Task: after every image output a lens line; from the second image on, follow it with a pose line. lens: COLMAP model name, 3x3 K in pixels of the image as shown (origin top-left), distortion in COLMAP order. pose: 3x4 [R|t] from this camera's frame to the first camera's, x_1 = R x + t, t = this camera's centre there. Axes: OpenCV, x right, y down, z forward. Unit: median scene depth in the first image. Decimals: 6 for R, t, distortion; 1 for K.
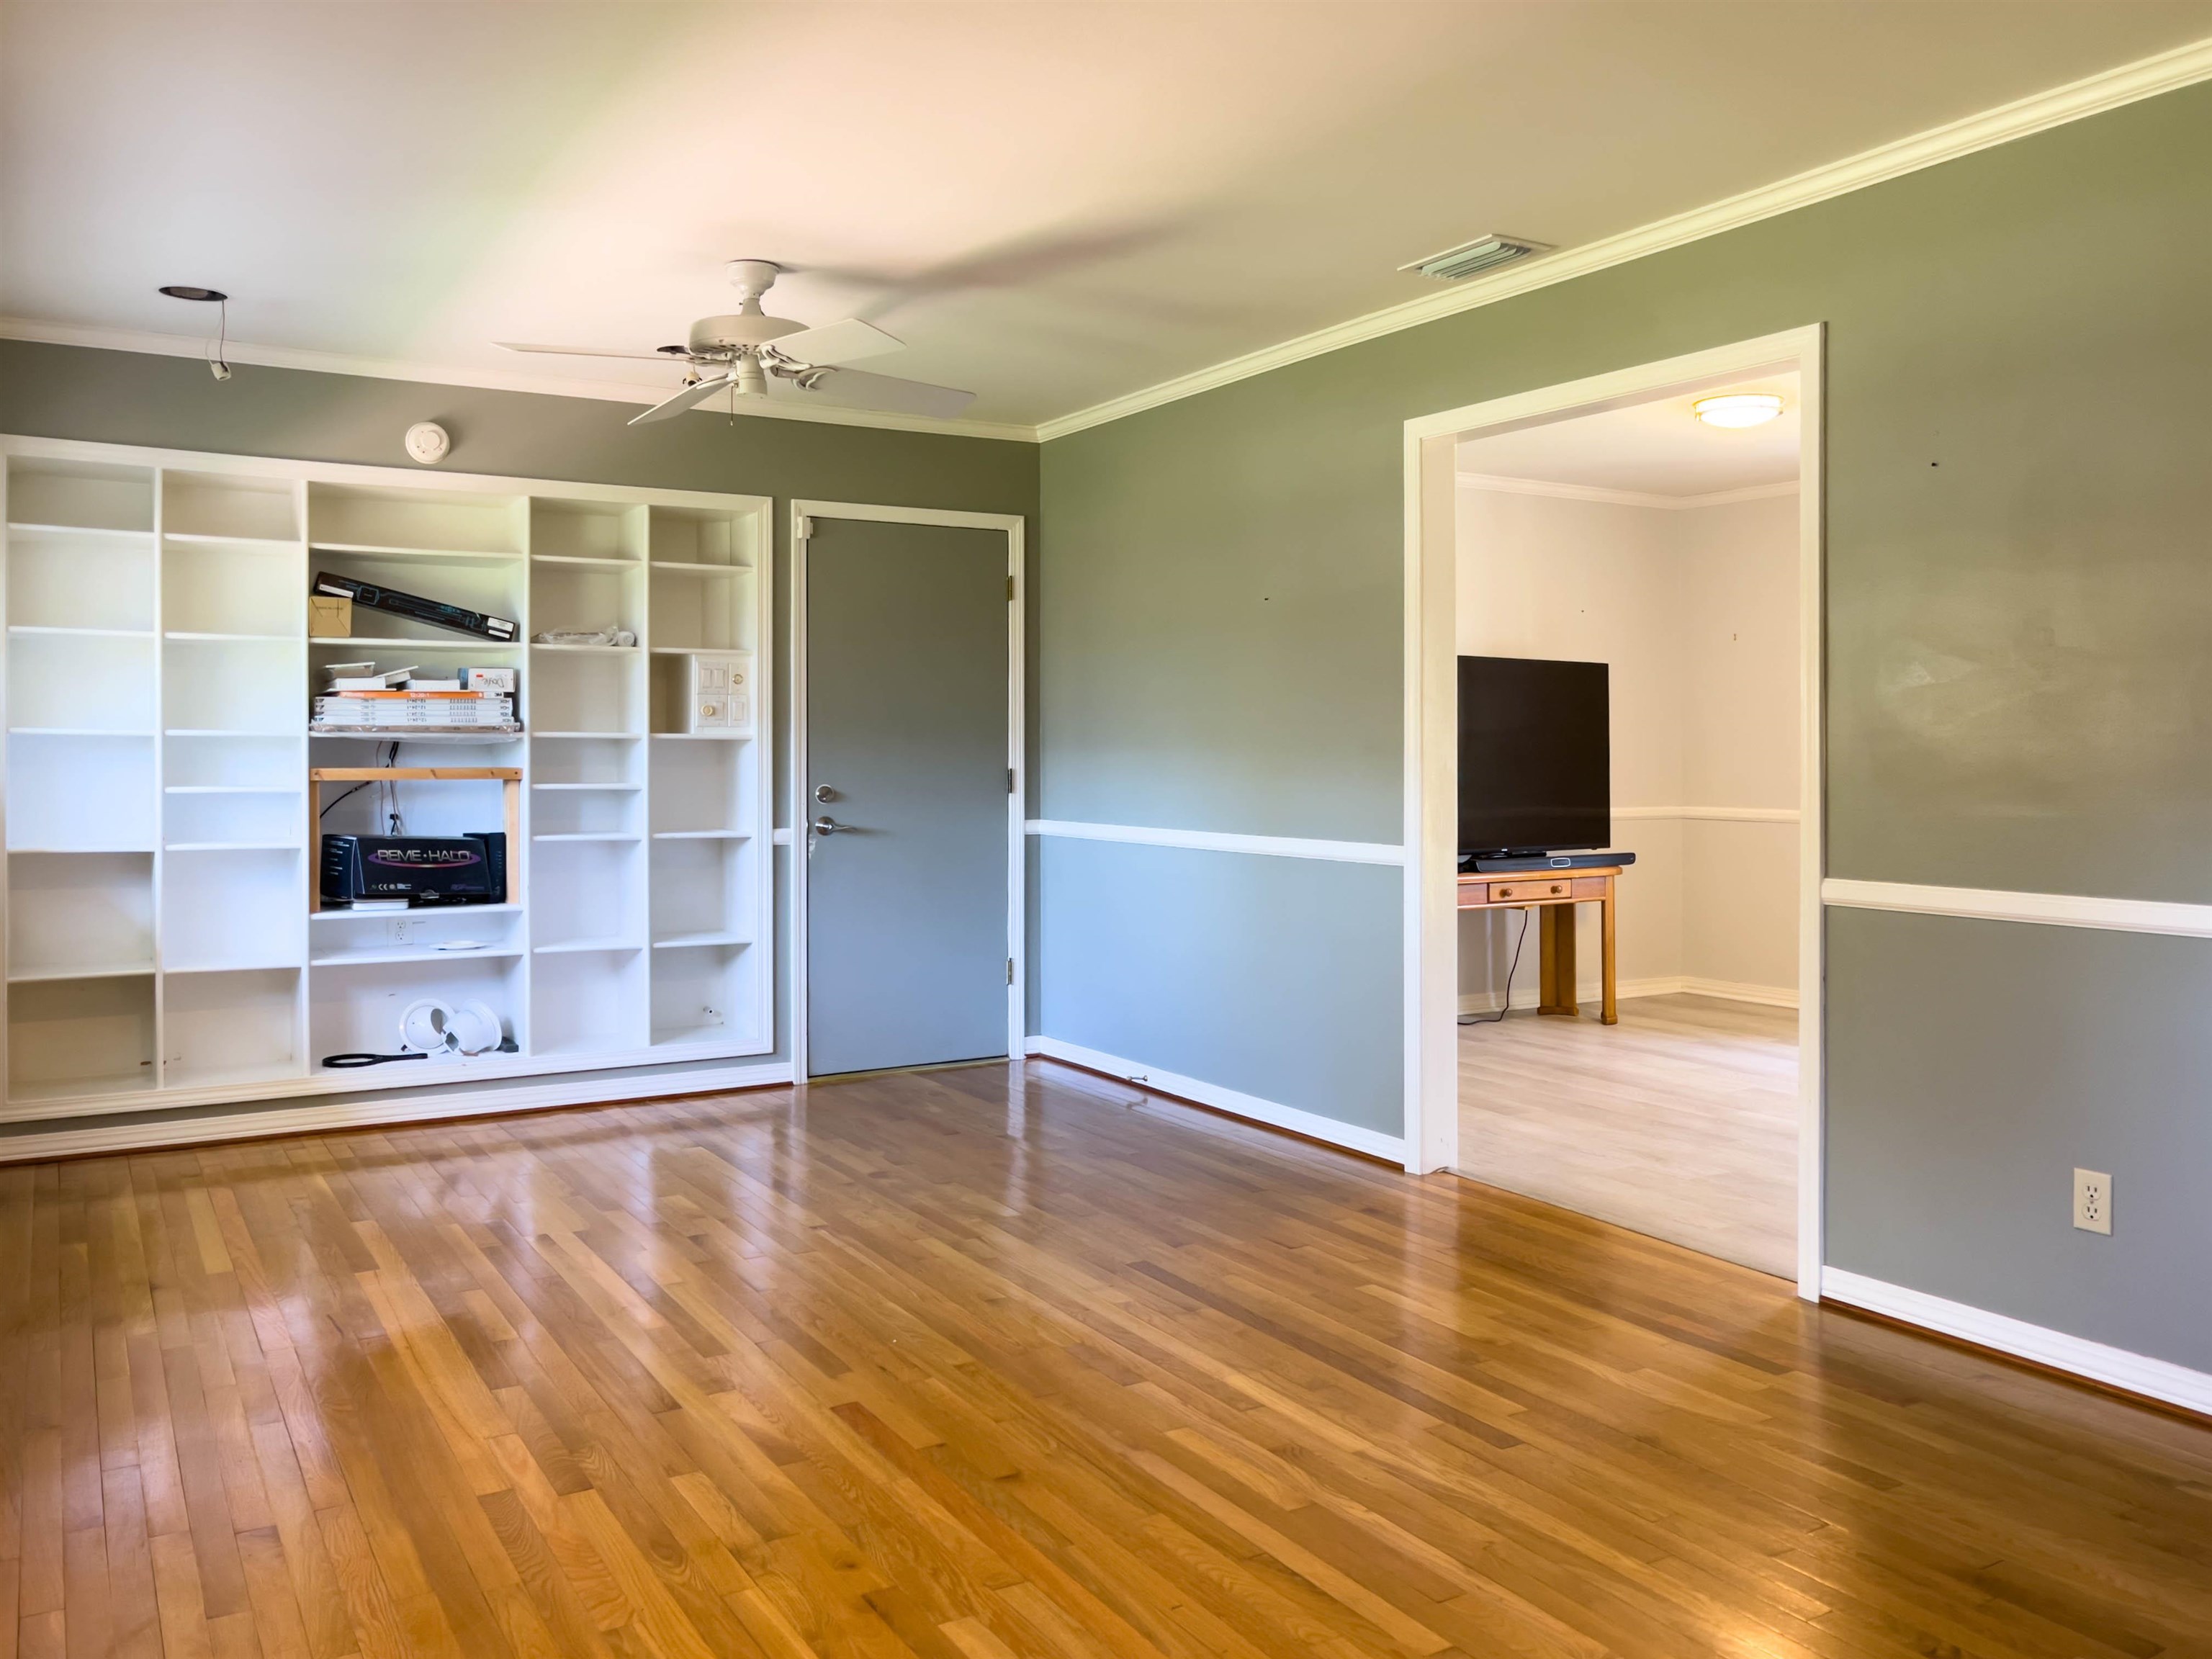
lens RADIAL K [[1742.2, 0, 1096.5], [0, 1742.2, 775.4], [0, 0, 1]] dist [0.008405, 0.002009]
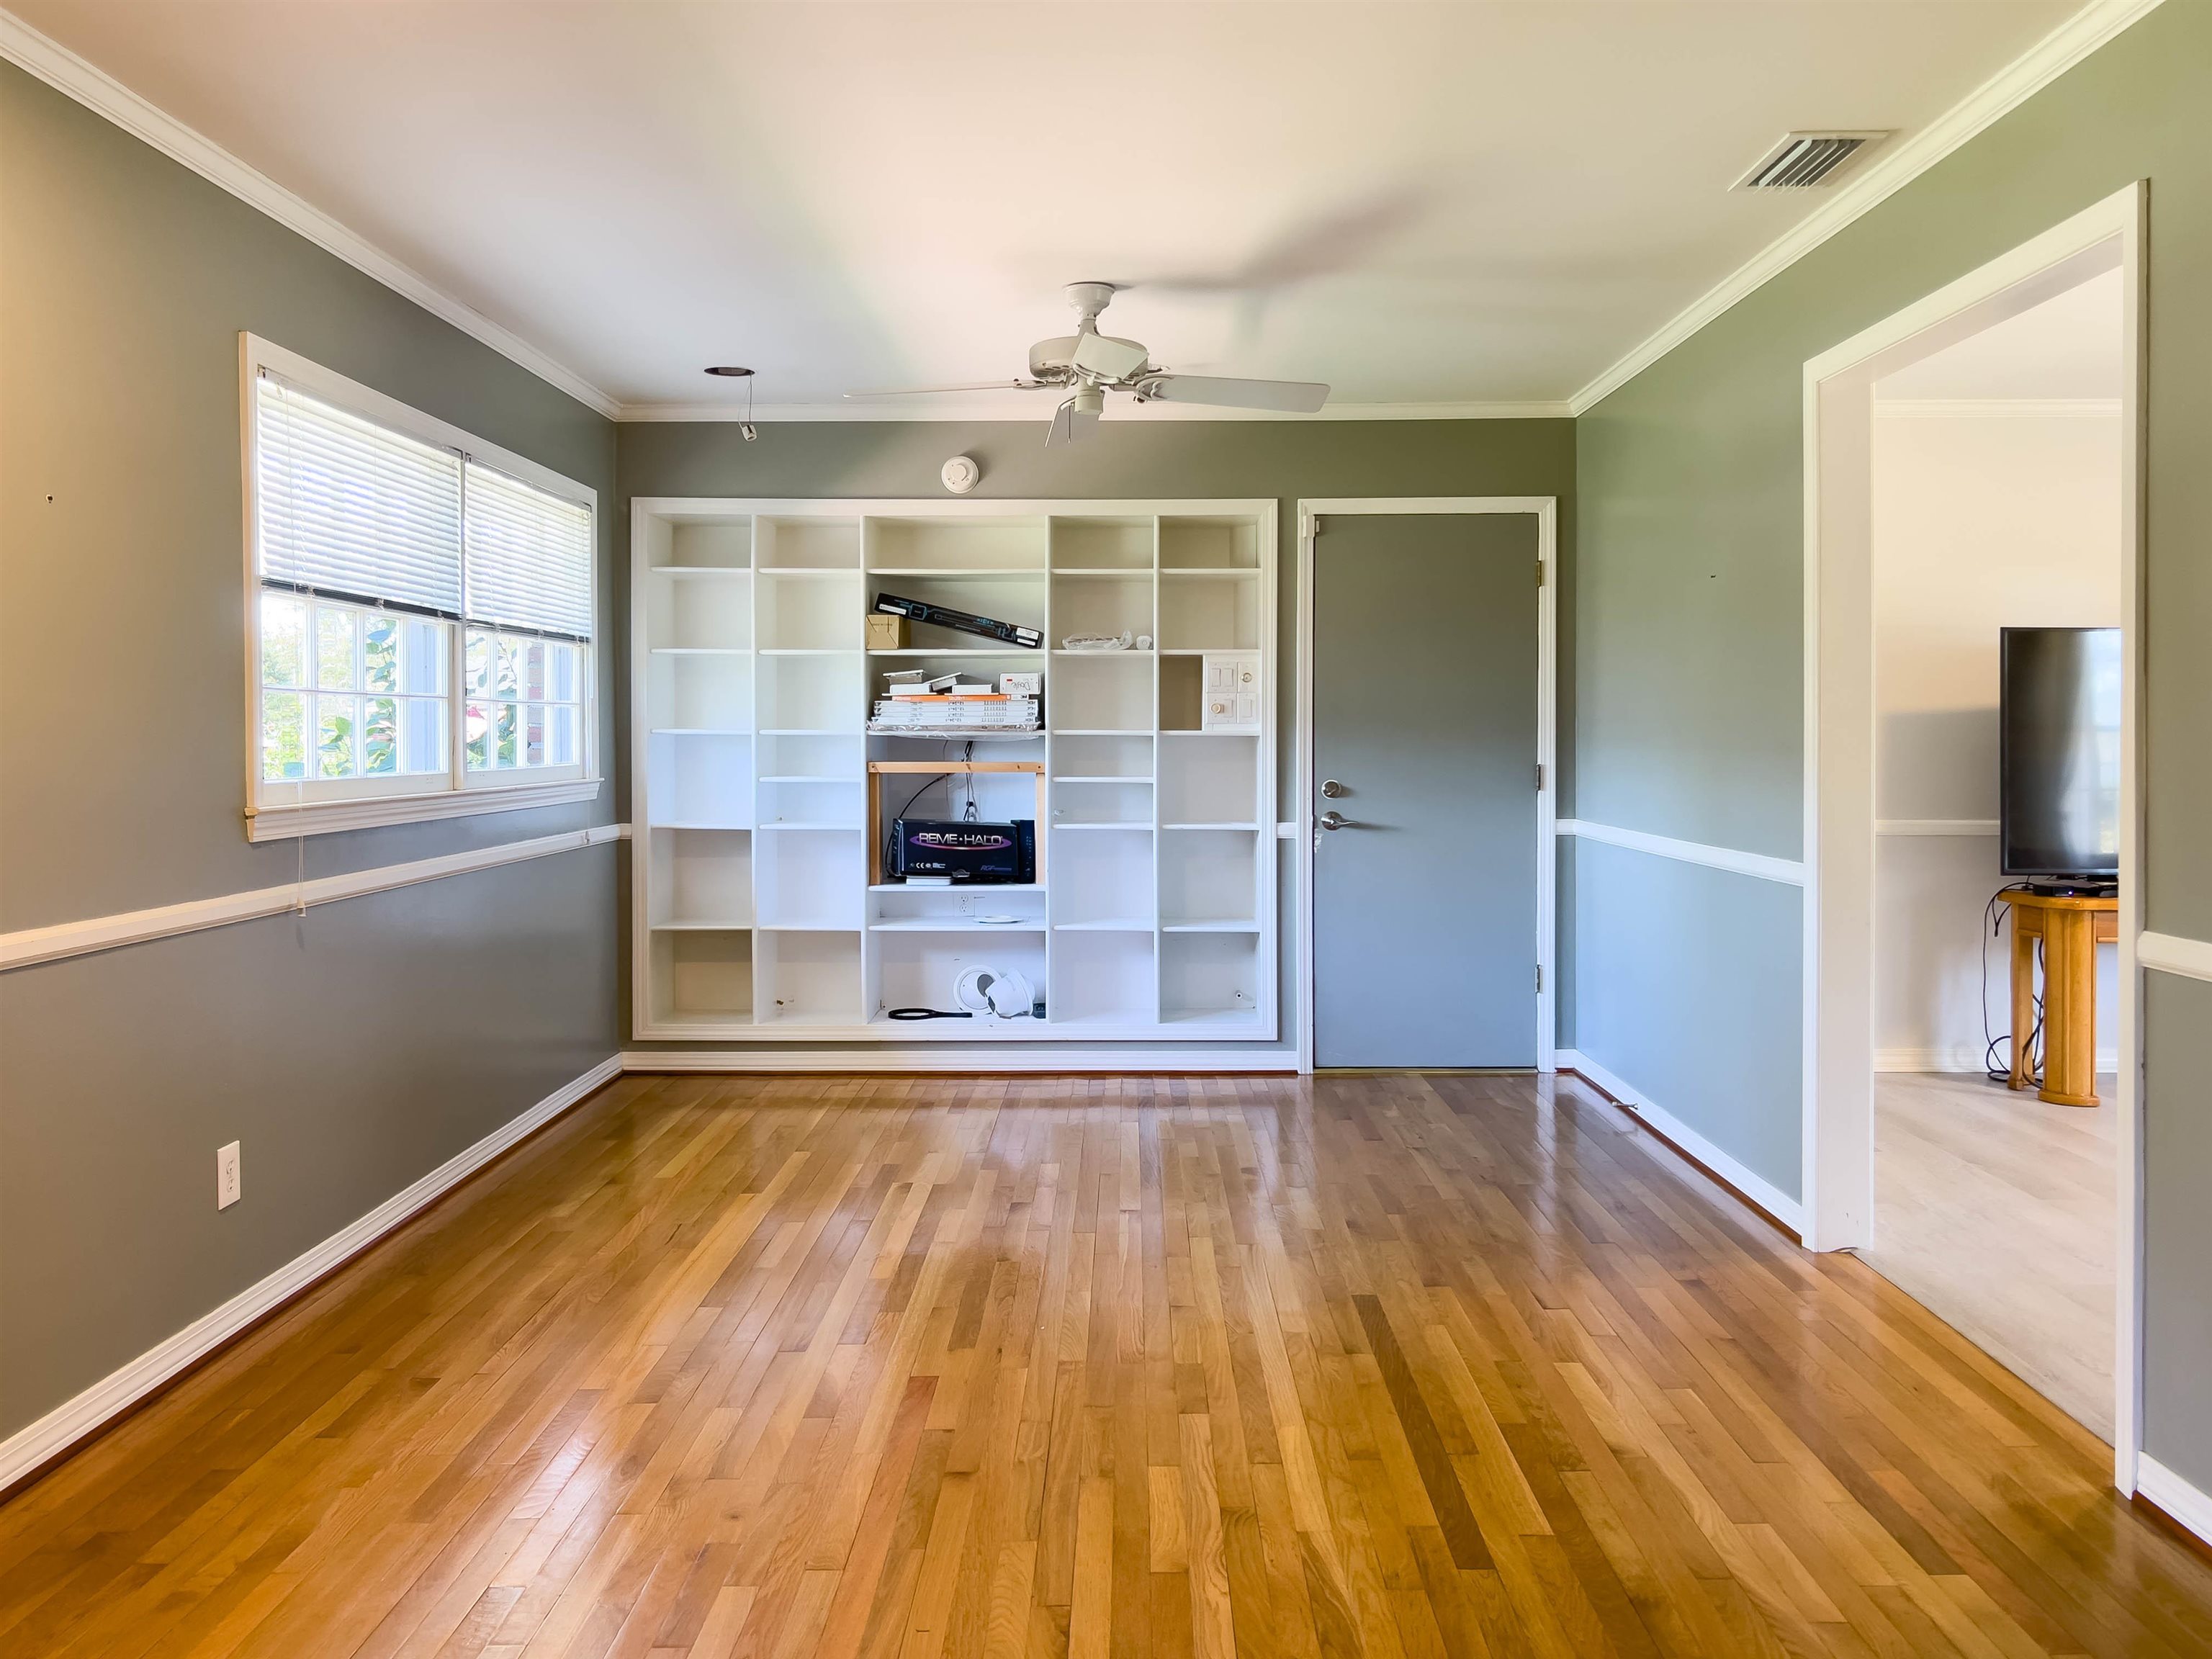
lens RADIAL K [[1715.3, 0, 1133.8], [0, 1715.3, 775.0], [0, 0, 1]] dist [0.017366, -0.003462]
pose [[0.858228, 0.010691, -0.513157, 0.277111], [-0.005534, 0.999918, 0.011577, -0.009115], [0.513239, -0.007096, 0.858217, 0.097340]]
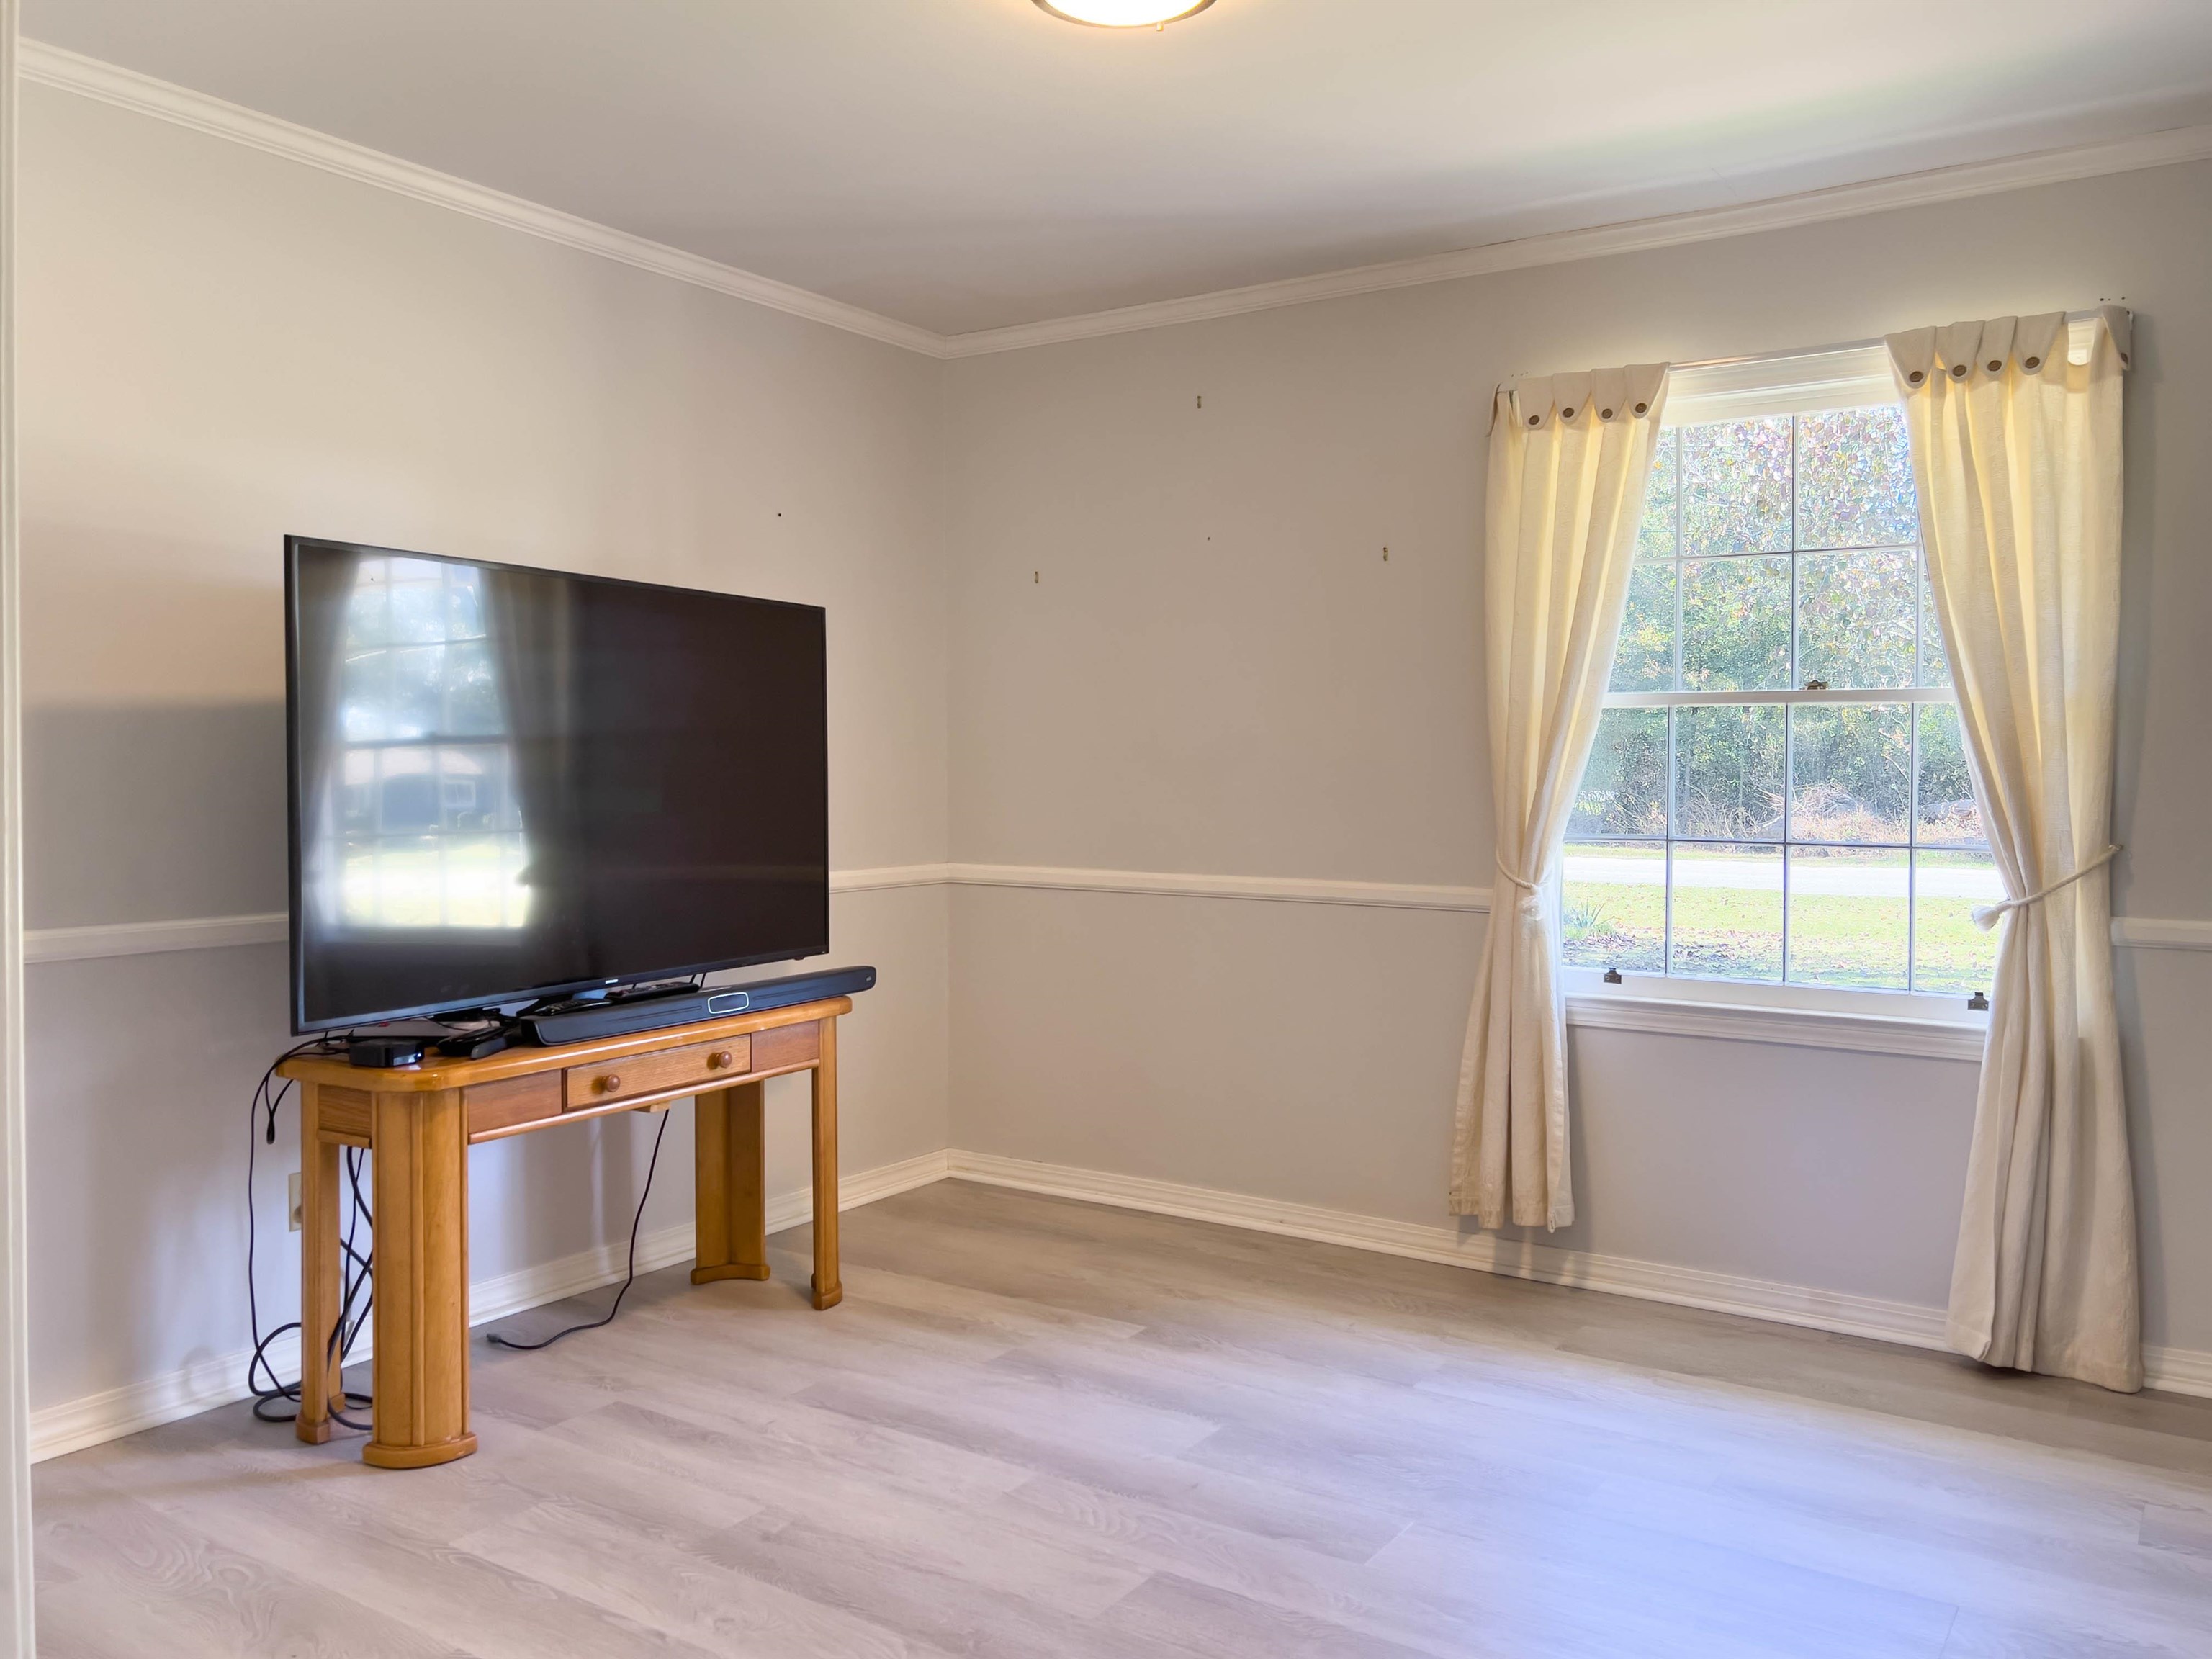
lens RADIAL K [[1742.2, 0, 1096.5], [0, 1742.2, 775.4], [0, 0, 1]] dist [0.008405, 0.002009]
pose [[0.906244, -0.004017, 0.422737, 0.195355], [0.002226, 0.999986, 0.004730, -0.019079], [-0.422750, -0.003345, 0.906240, 0.655877]]
